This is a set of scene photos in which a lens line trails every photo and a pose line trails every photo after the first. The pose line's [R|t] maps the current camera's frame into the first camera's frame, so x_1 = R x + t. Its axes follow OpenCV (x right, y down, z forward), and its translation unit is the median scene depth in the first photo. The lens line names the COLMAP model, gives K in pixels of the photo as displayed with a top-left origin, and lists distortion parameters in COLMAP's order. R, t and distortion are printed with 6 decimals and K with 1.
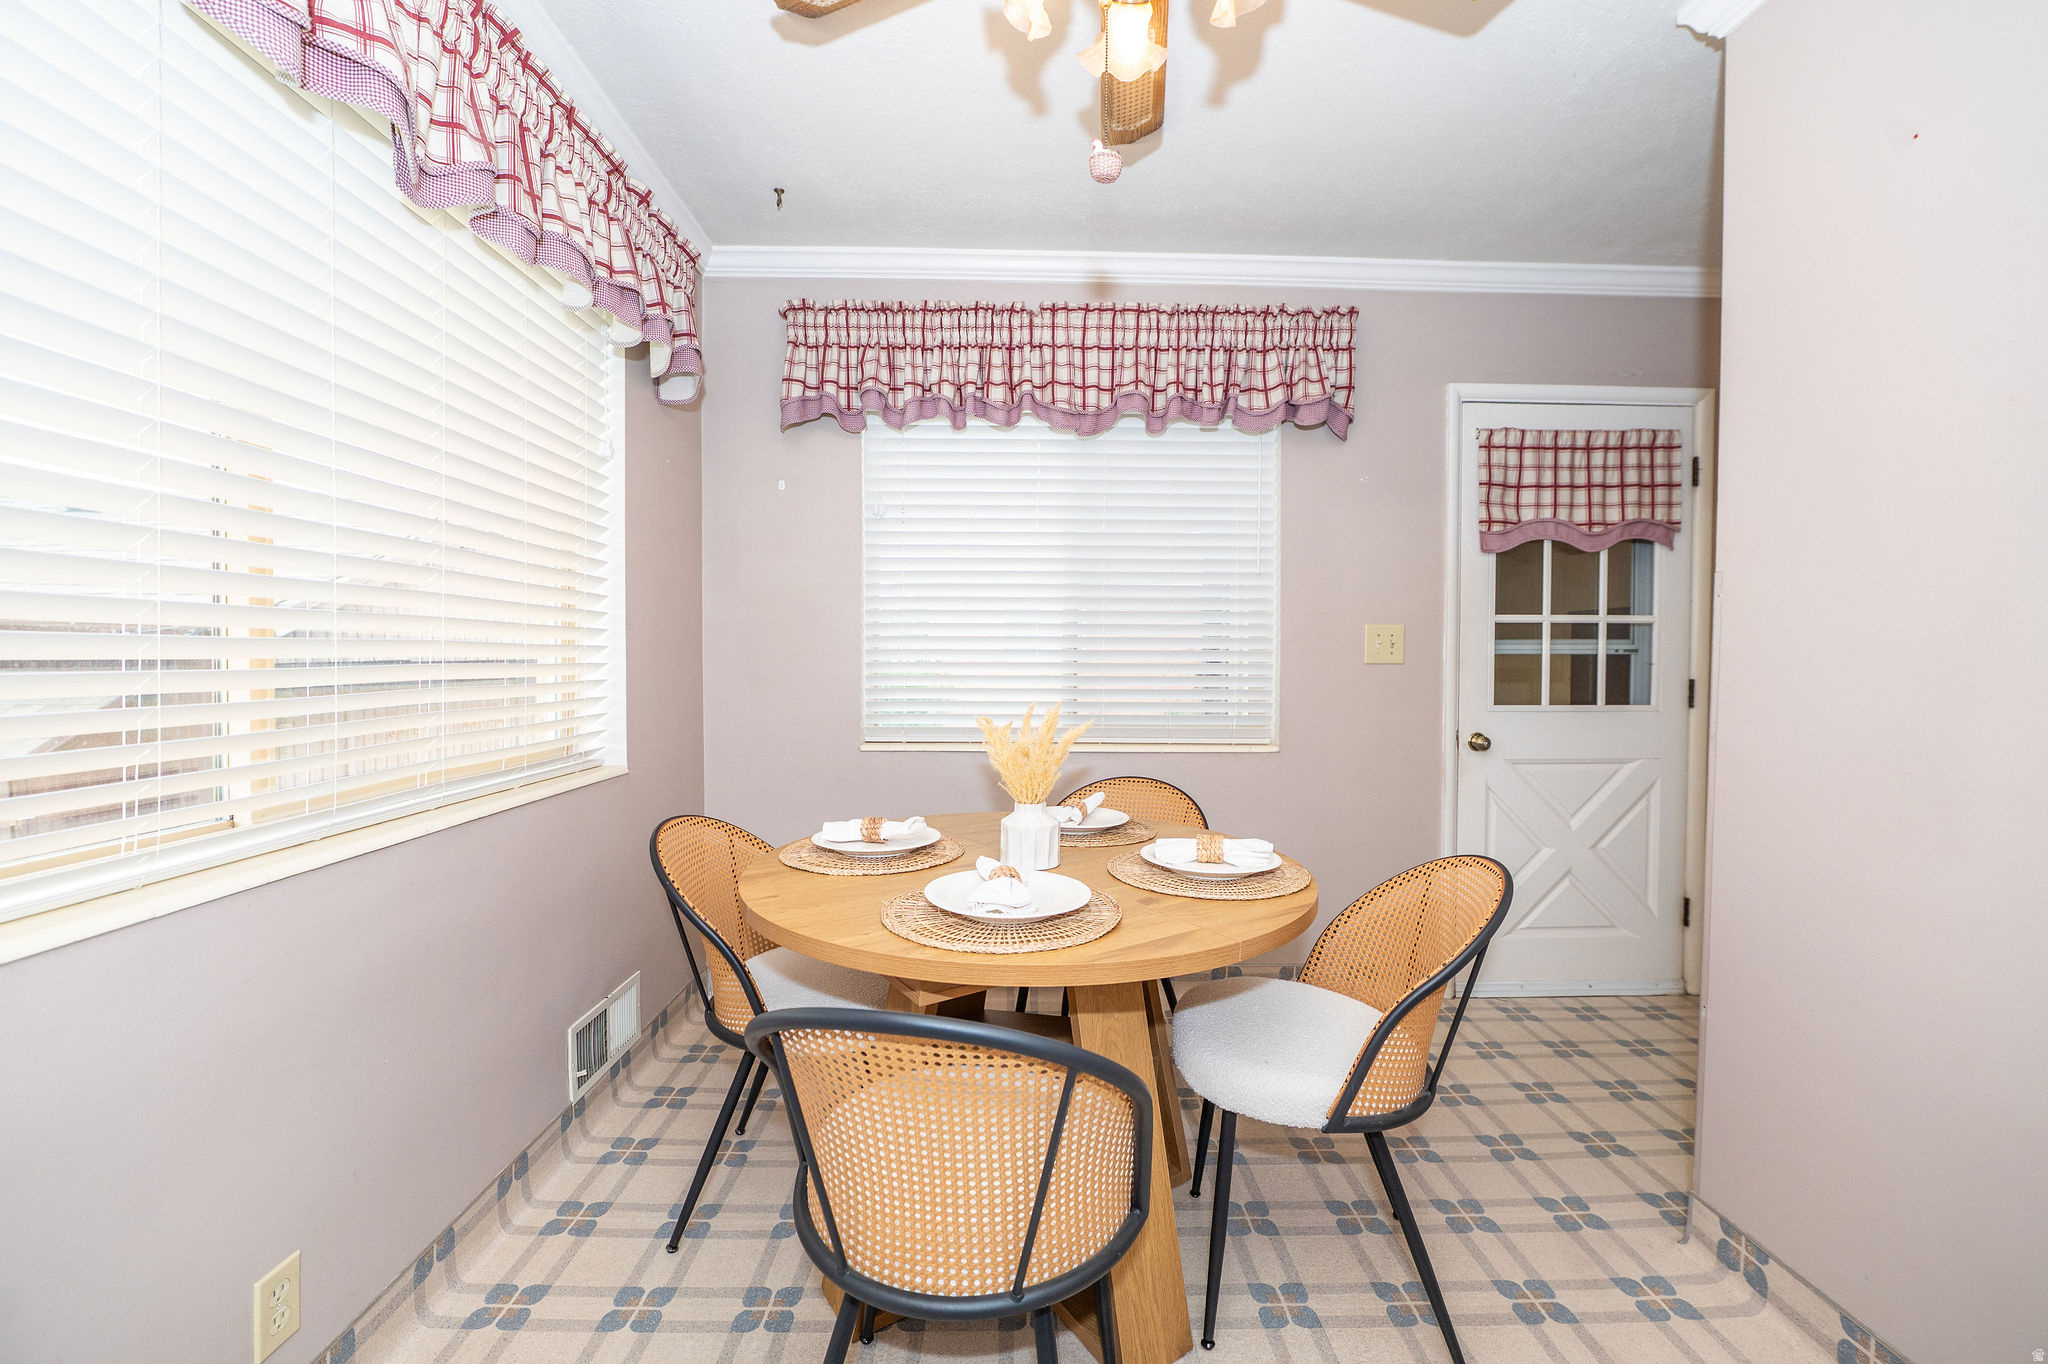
lens RADIAL K [[813.6, 0, 1030.1], [0, 813.6, 667.2], [0, 0, 1]] dist [-0.012068, -0.000050]
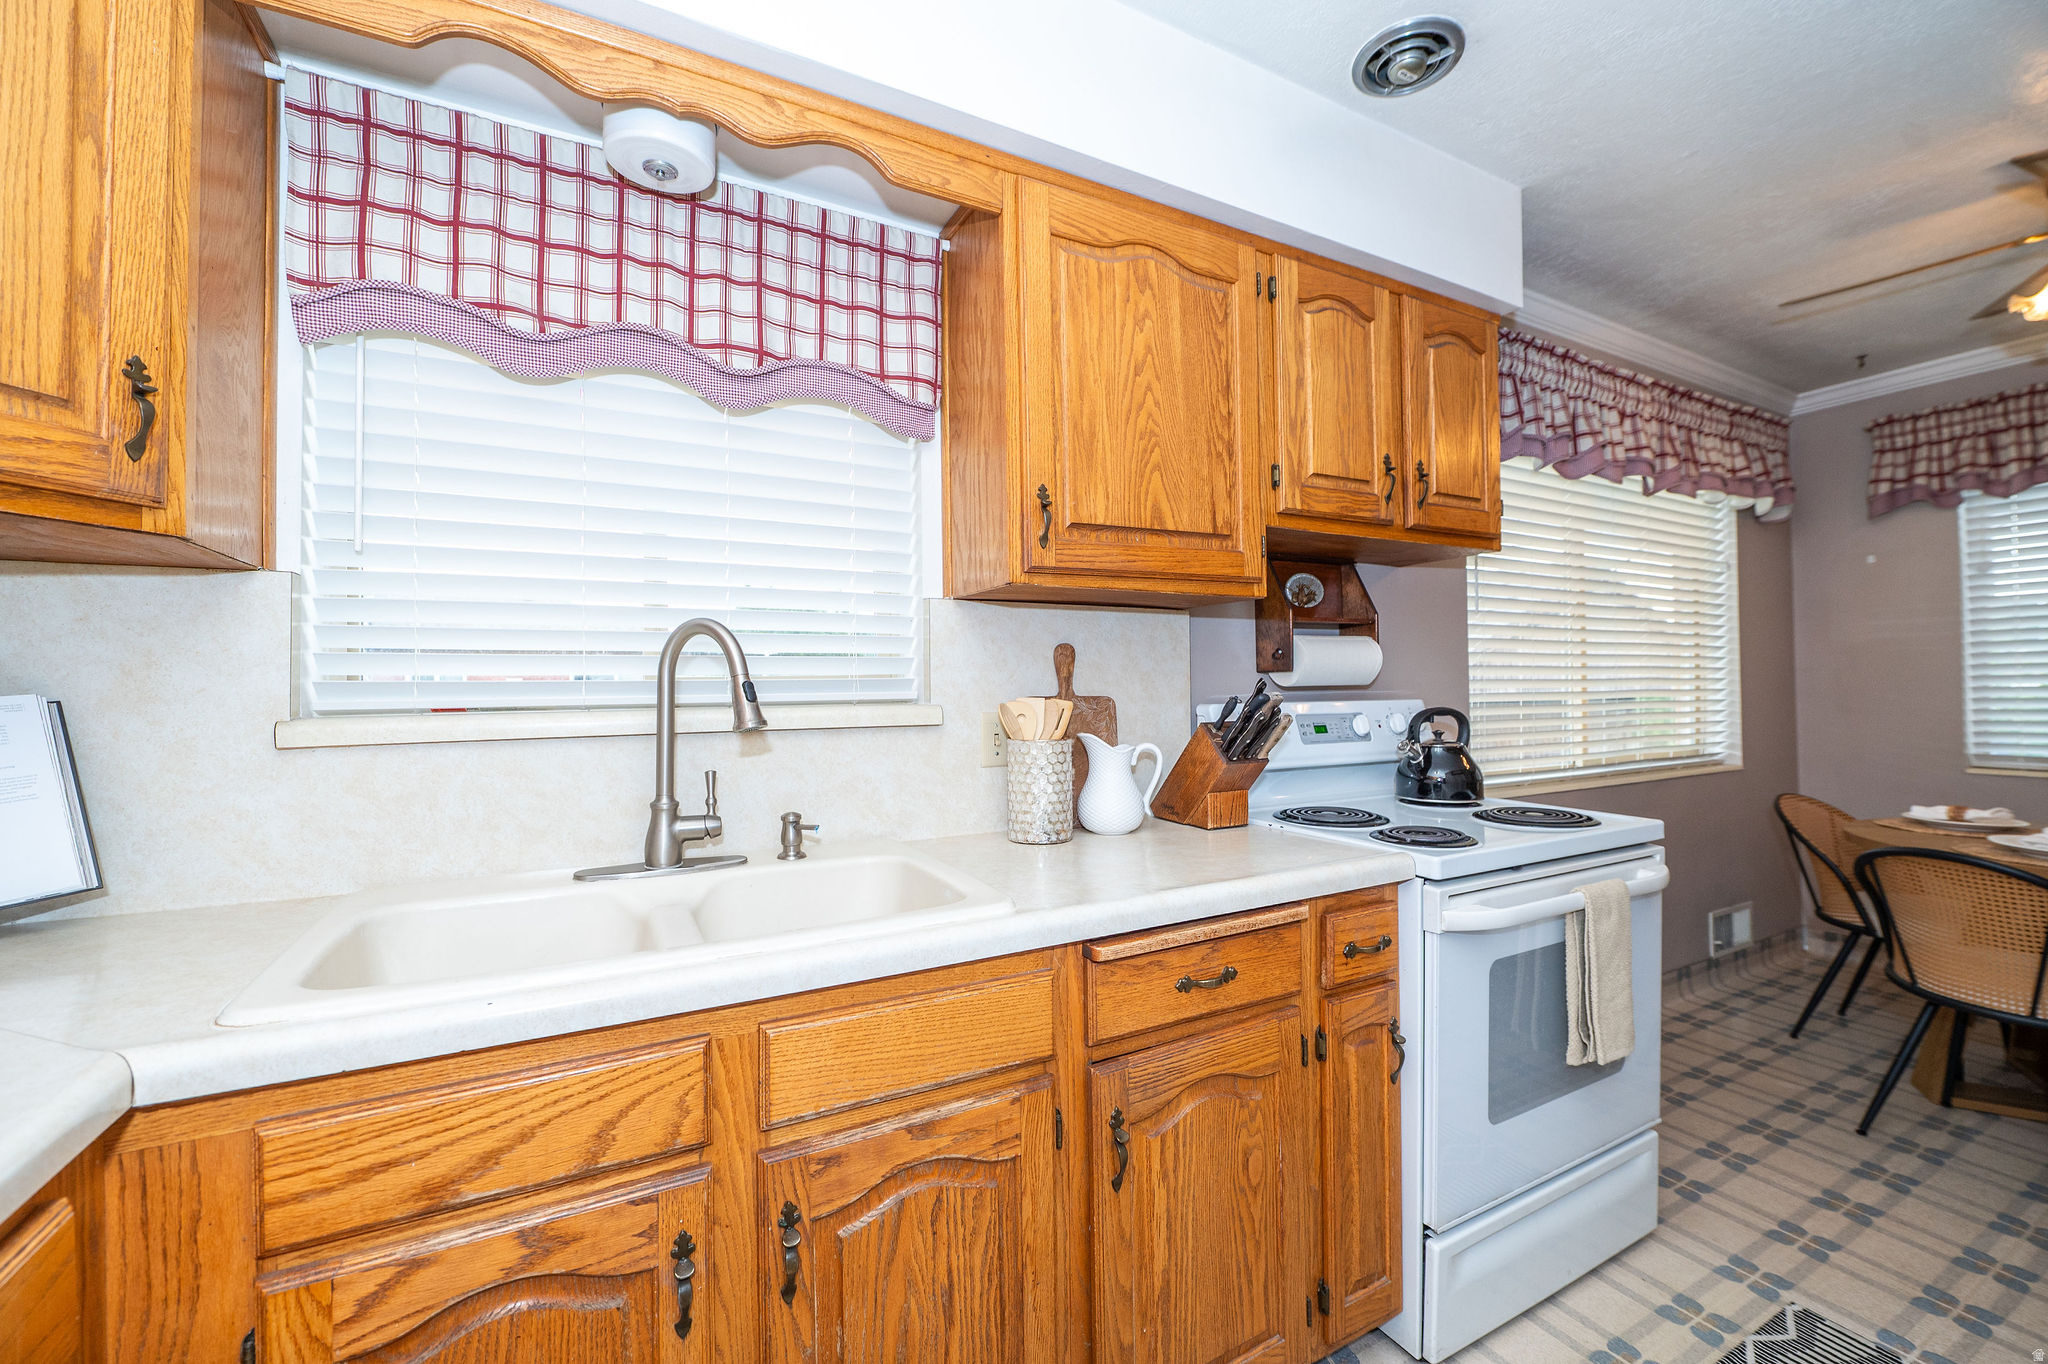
lens RADIAL K [[813.6, 0, 1042.1], [0, 813.6, 678.7], [0, 0, 1]] dist [-0.012068, -0.000050]
pose [[0.452096, -0.018810, -0.891771, 0.238659], [0.000269, 0.999780, -0.020952, -0.010184], [0.891969, 0.009232, 0.452002, -0.769343]]
